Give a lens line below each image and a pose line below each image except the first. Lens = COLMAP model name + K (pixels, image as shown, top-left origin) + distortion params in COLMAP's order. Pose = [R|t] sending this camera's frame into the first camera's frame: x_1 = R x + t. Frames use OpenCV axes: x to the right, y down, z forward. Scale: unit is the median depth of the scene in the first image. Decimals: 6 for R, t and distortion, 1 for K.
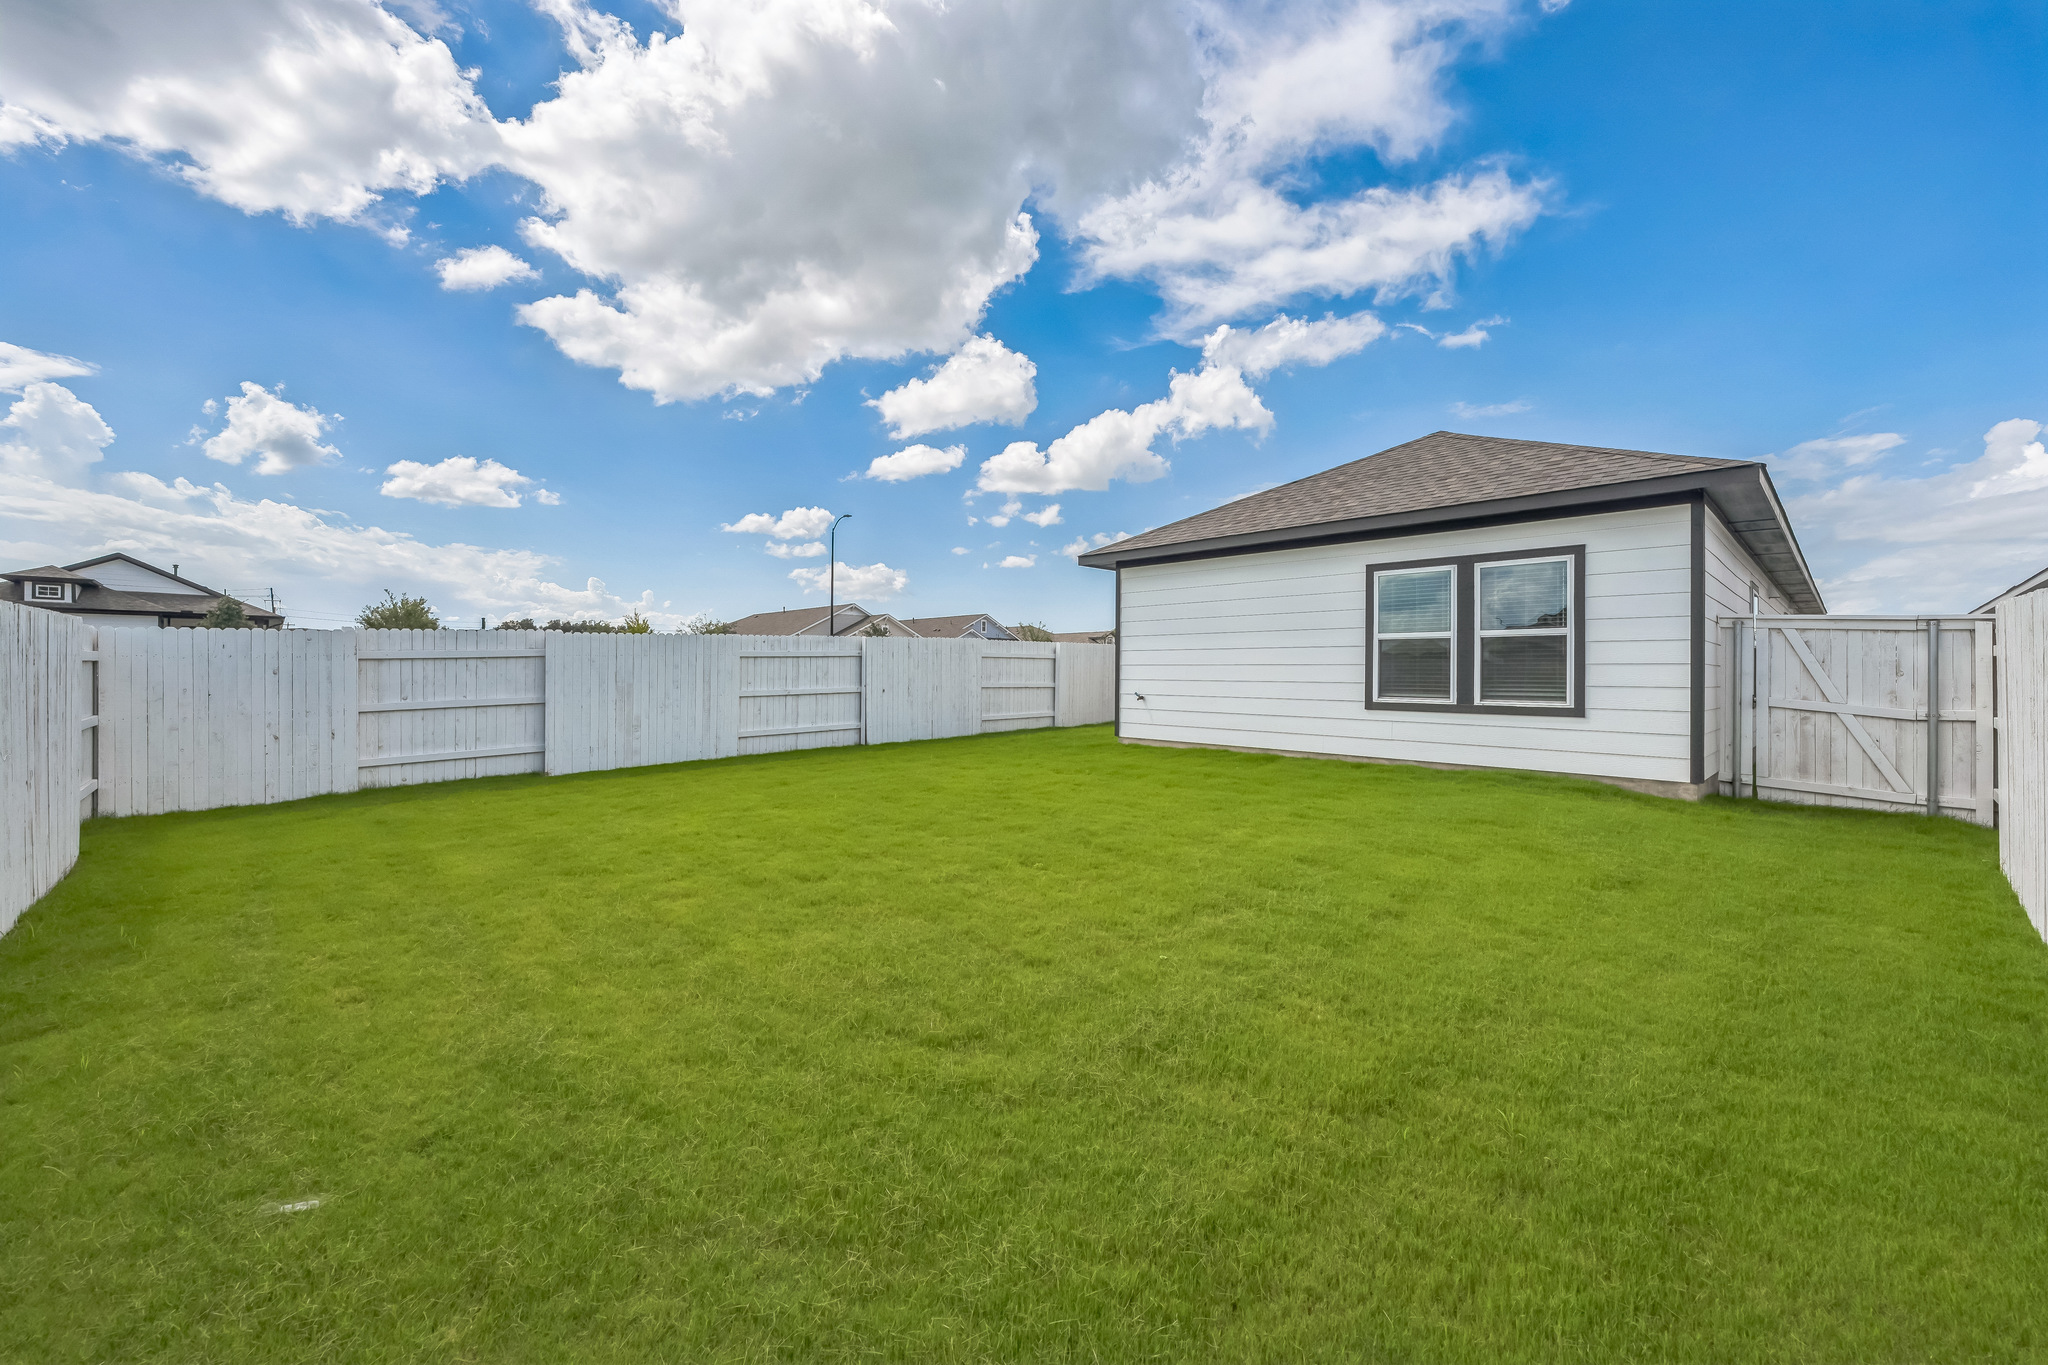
lens RADIAL K [[800.1, 0, 1022.9], [0, 800.1, 674.7], [0, 0, 1]] dist [-0.007503, 0.001195]
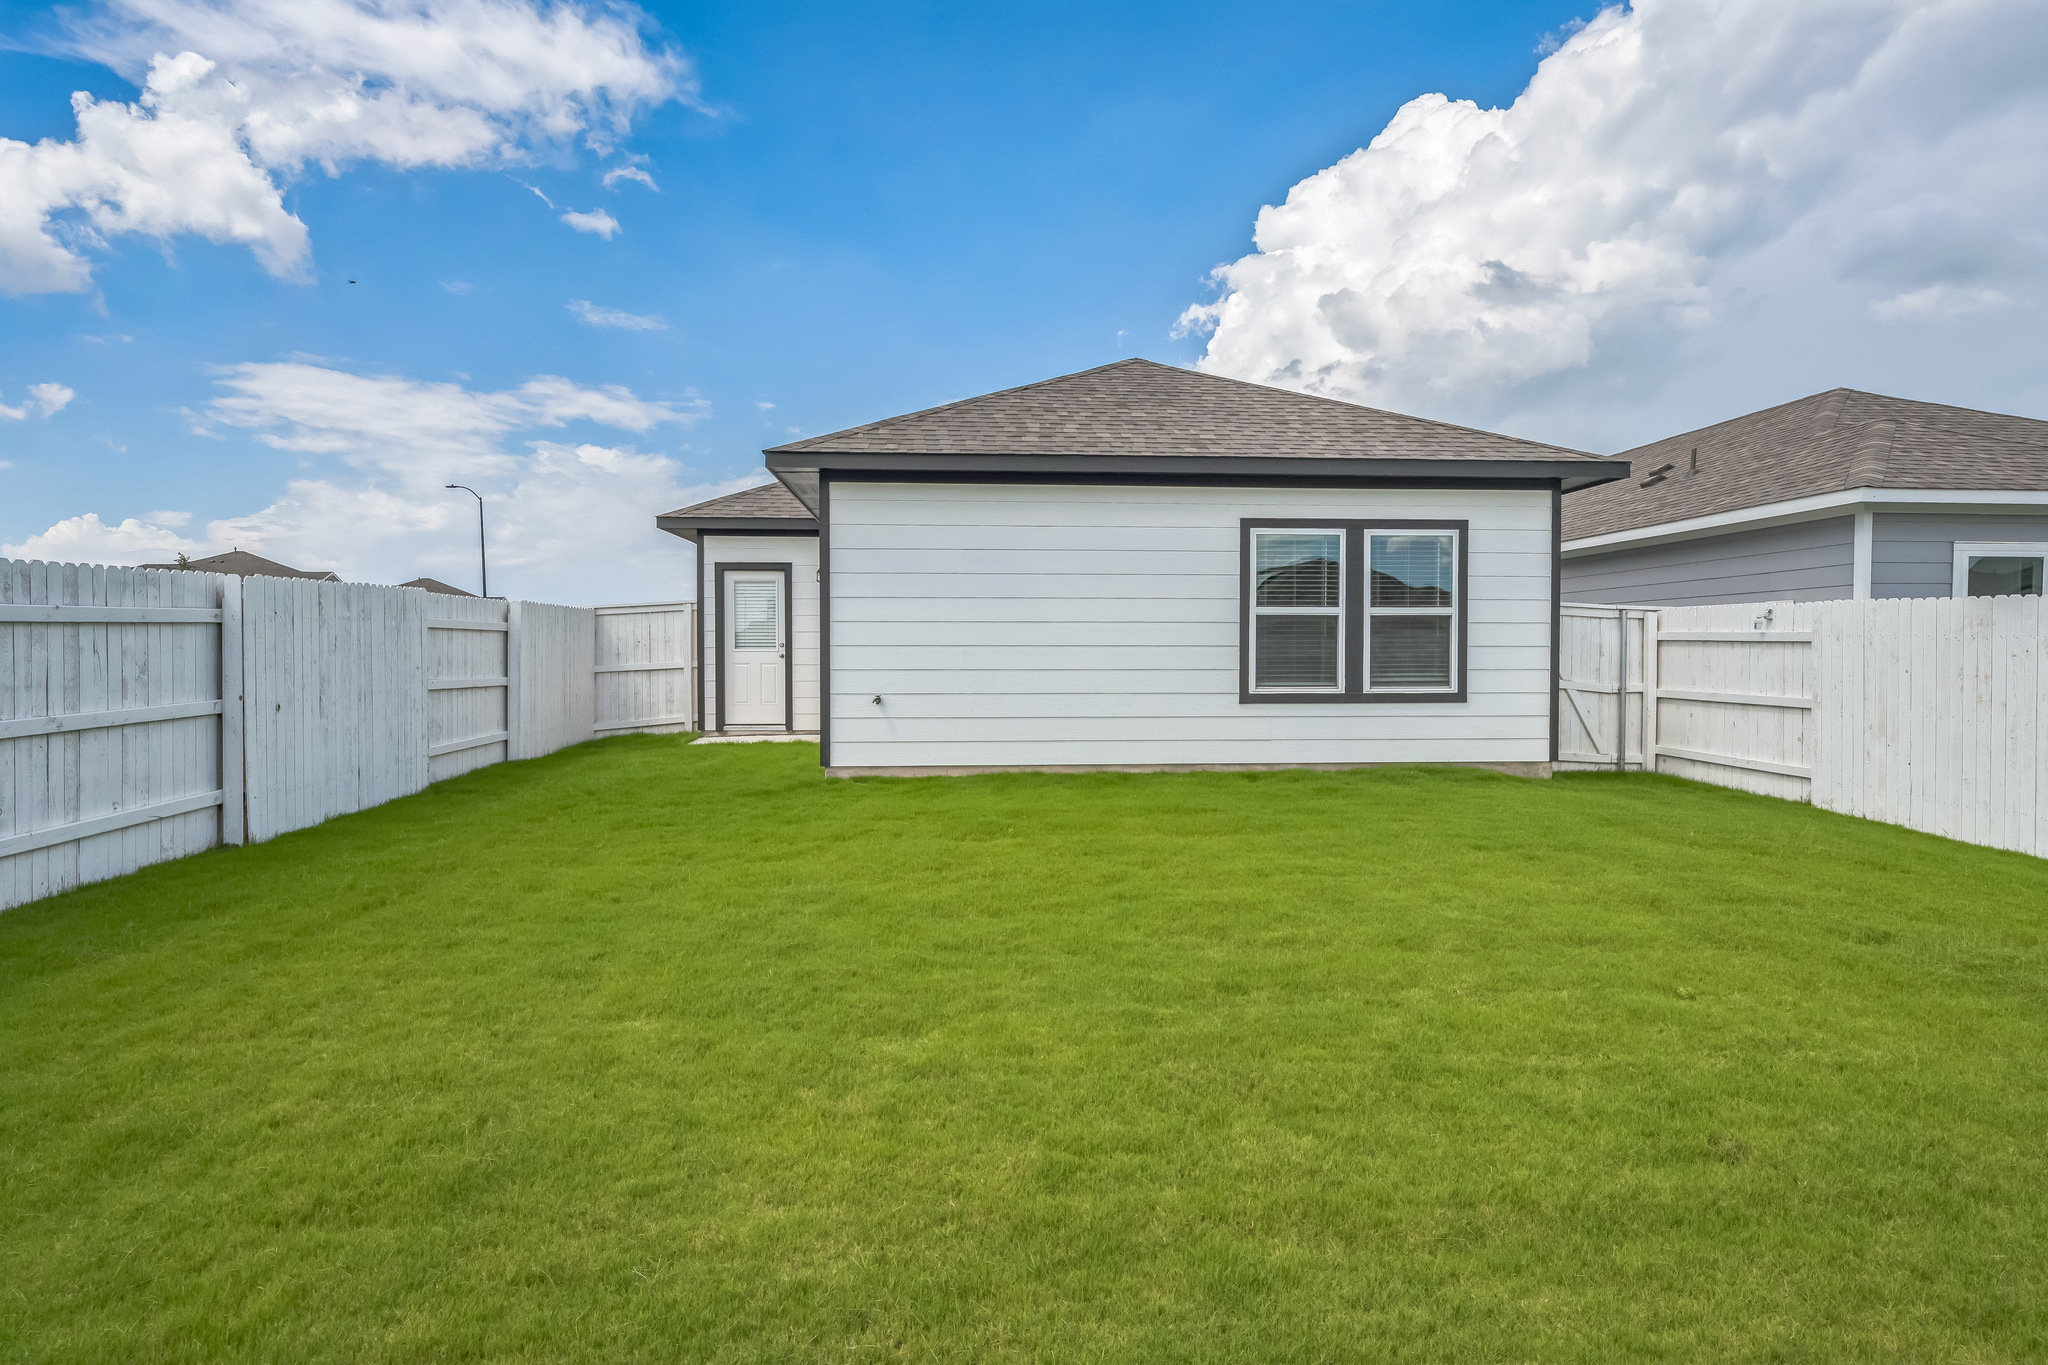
lens RADIAL K [[1107.4, 0, 1023.6], [0, 1107.4, 670.7], [0, 0, 1]] dist [0.019130, 0.000284]
pose [[0.623427, -0.020710, 0.781607, -0.438955], [0.006705, 0.999754, 0.021142, -0.010430], [-0.781852, -0.007939, 0.623413, 0.388597]]
